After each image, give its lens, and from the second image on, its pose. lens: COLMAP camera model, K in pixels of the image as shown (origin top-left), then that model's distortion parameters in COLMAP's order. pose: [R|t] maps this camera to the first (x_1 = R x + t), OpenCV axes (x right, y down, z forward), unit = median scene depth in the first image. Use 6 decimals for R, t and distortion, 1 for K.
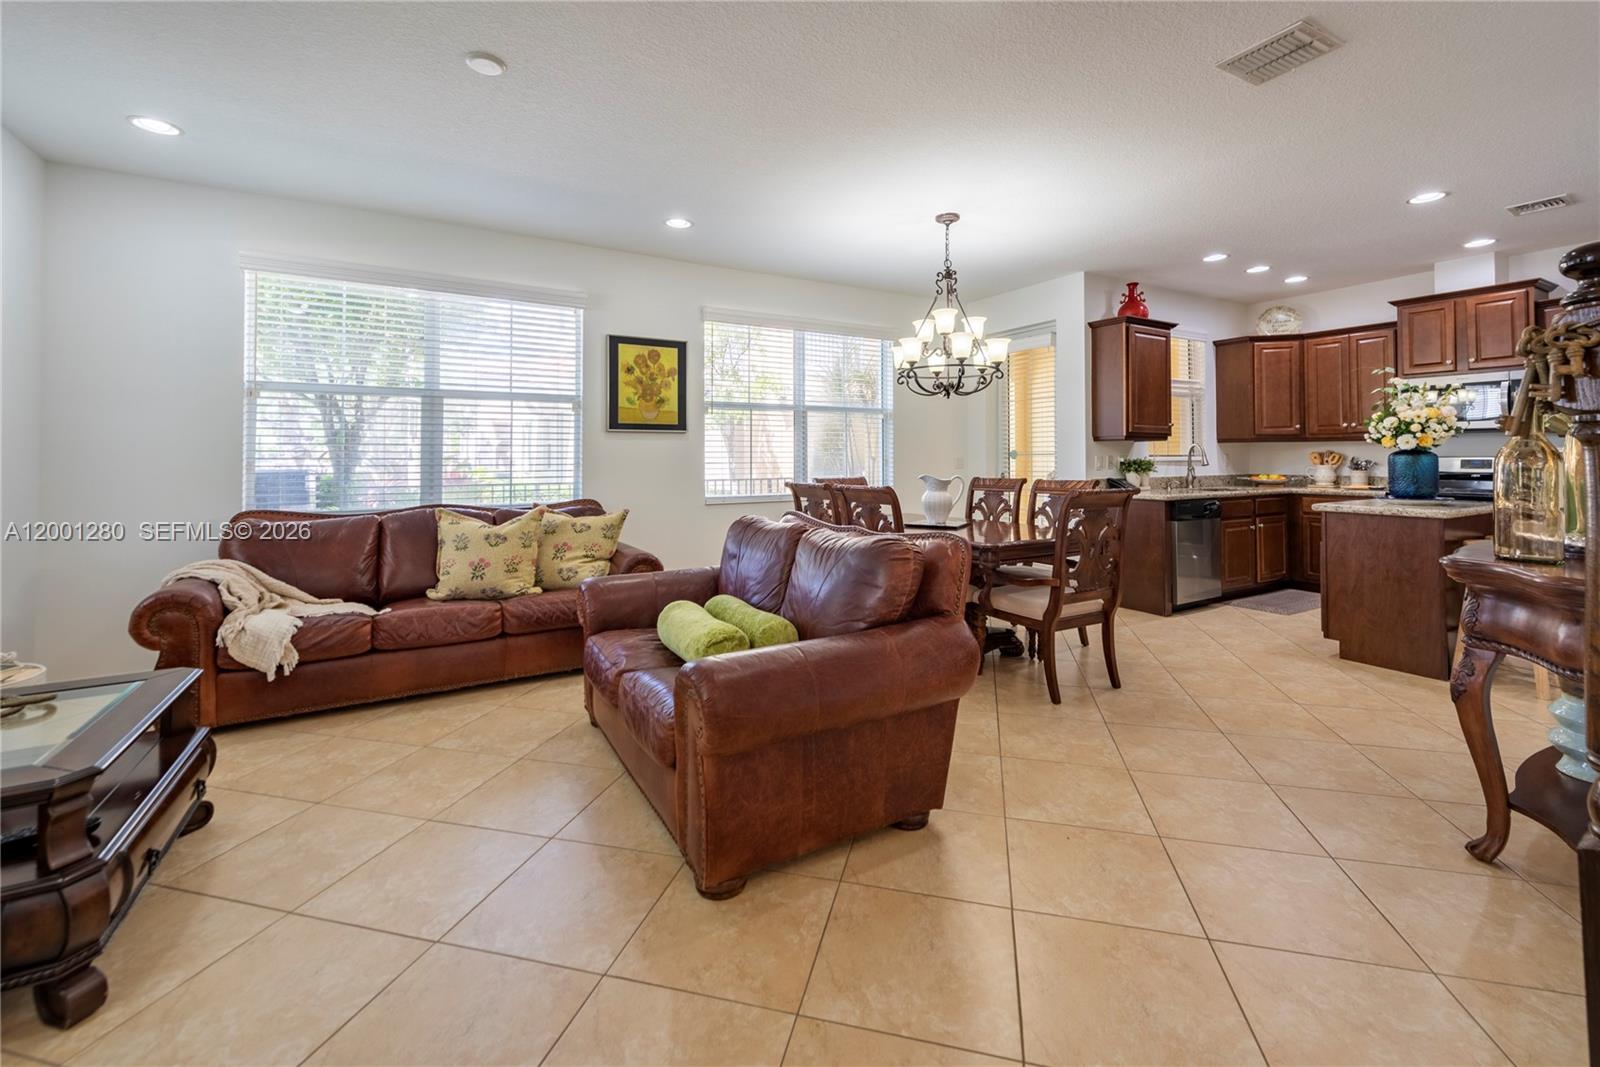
lens RADIAL K [[648.2, 0, 794.6], [0, 648.2, 452.5], [0, 0, 1]] dist [0.008382, -0.003834]
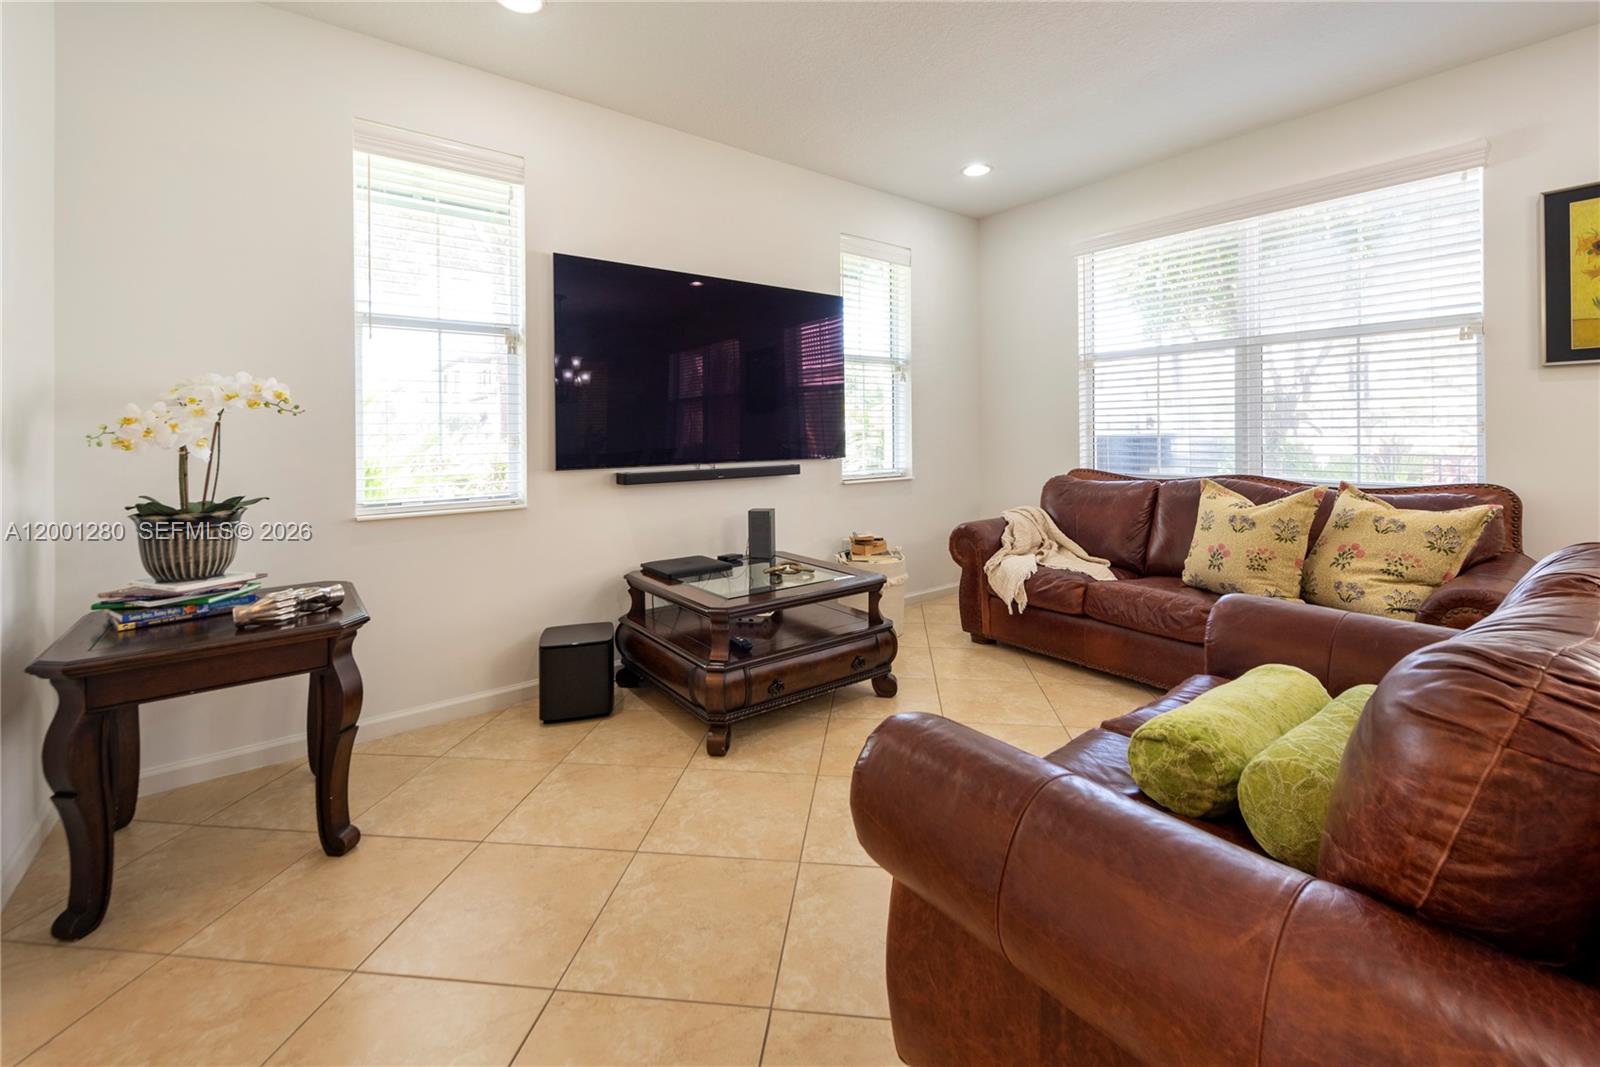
lens RADIAL K [[648.2, 0, 804.2], [0, 648.2, 434.4], [0, 0, 1]] dist [0.008382, -0.003834]
pose [[0.151527, 0.002015, -0.988451, 0.168340], [0.019061, 0.999806, 0.004960, 0.010482], [0.988269, -0.019592, 0.151459, 0.275895]]
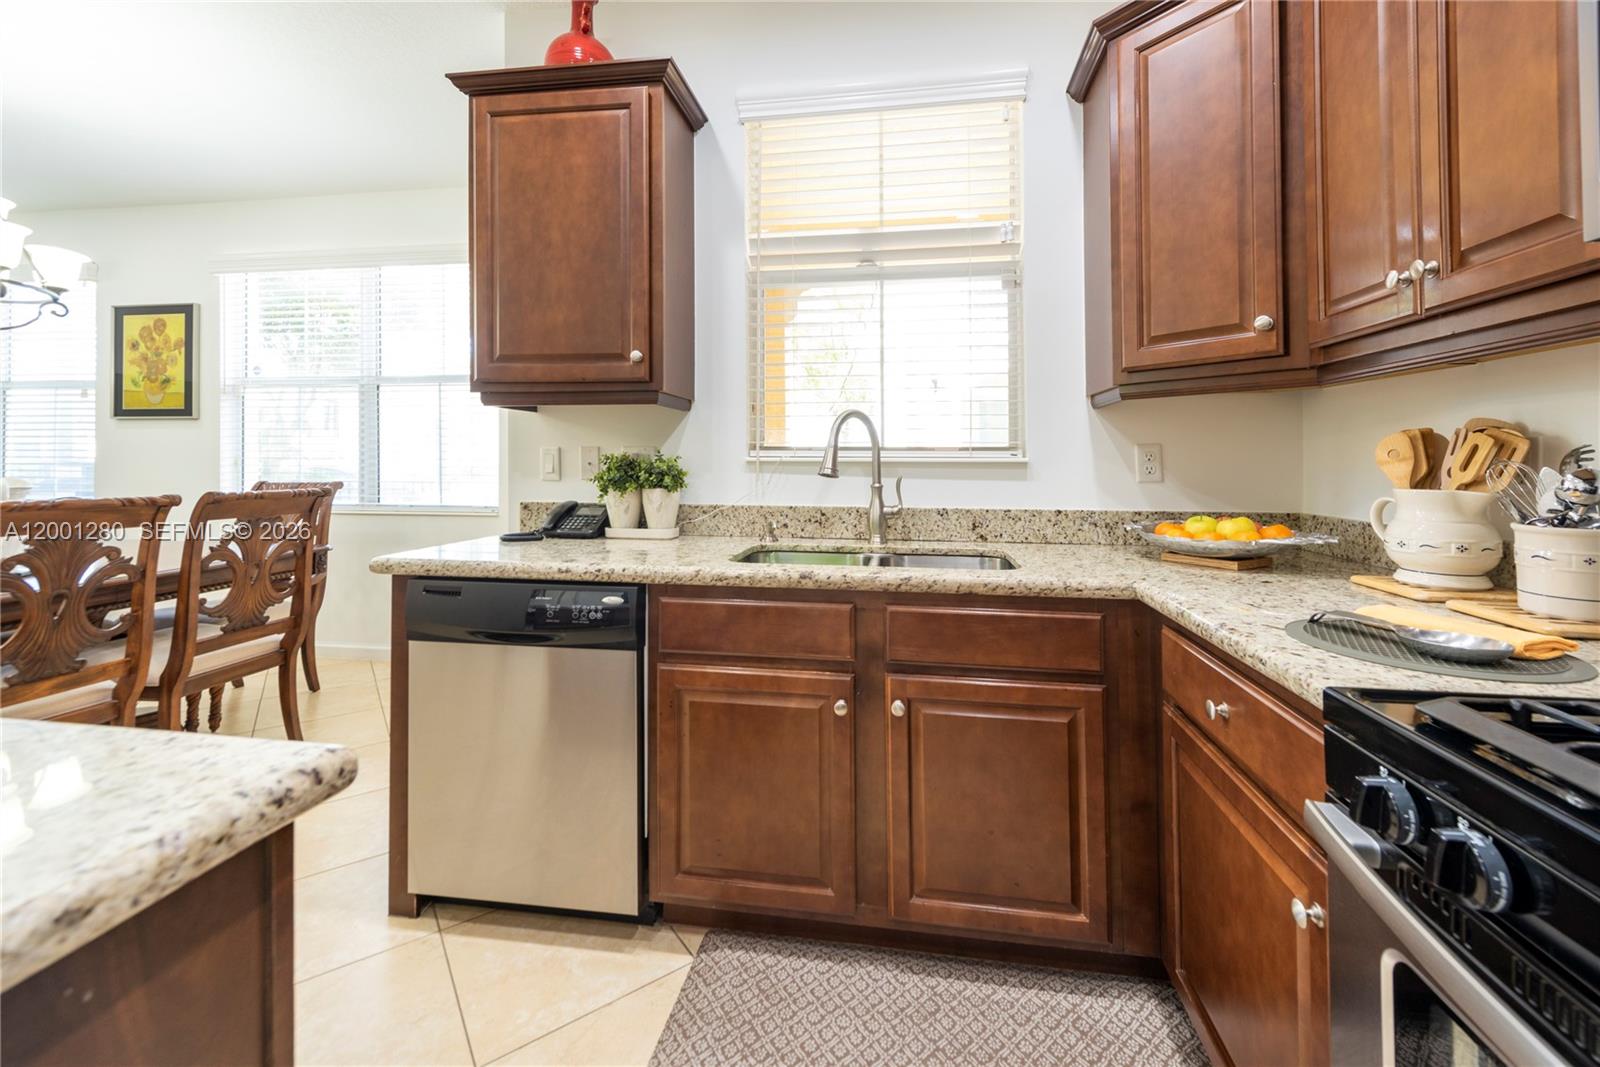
lens RADIAL K [[648.2, 0, 808.6], [0, 648.2, 461.0], [0, 0, 1]] dist [0.008382, -0.003834]
pose [[0.792443, 0.008645, -0.609884, 0.945503], [-0.004412, 0.999955, 0.008441, 0.011058], [0.609930, -0.003998, 0.792445, 0.857687]]
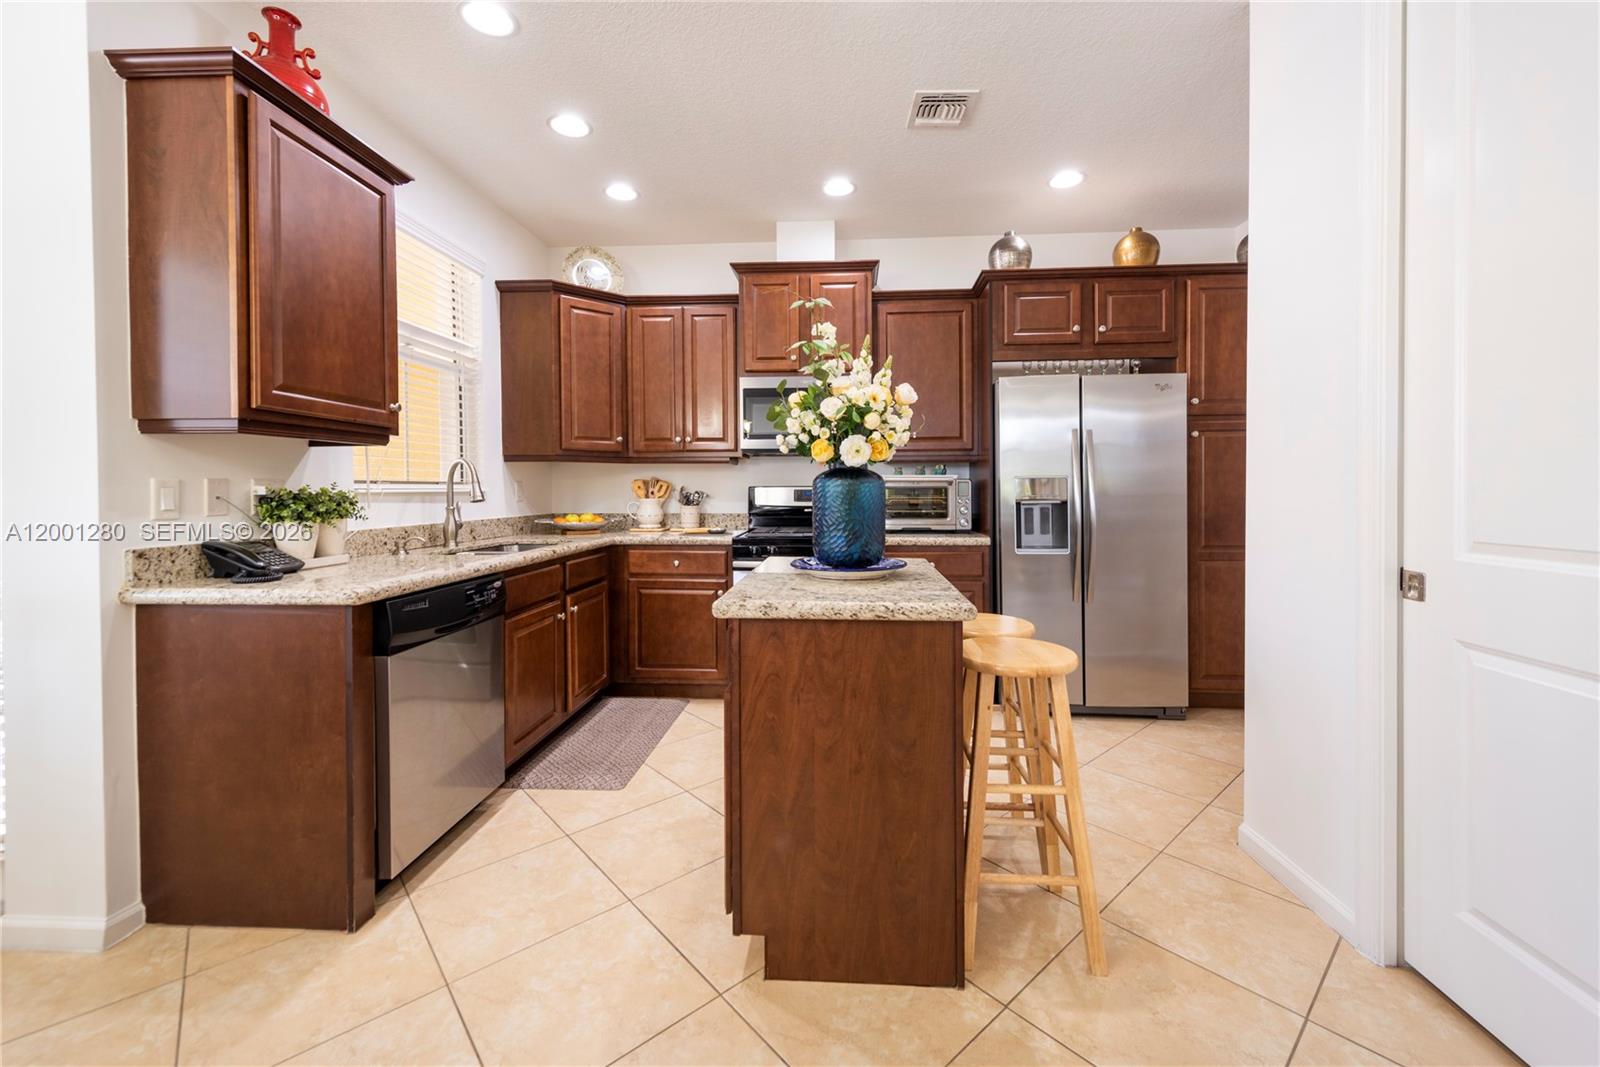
lens RADIAL K [[648.2, 0, 815.8], [0, 648.2, 499.1], [0, 0, 1]] dist [0.008382, -0.003834]
pose [[0.531643, -0.009692, 0.846913, 0.402037], [-0.006934, 0.999851, 0.015795, 0.009389], [-0.846940, -0.014270, 0.531497, 0.596318]]
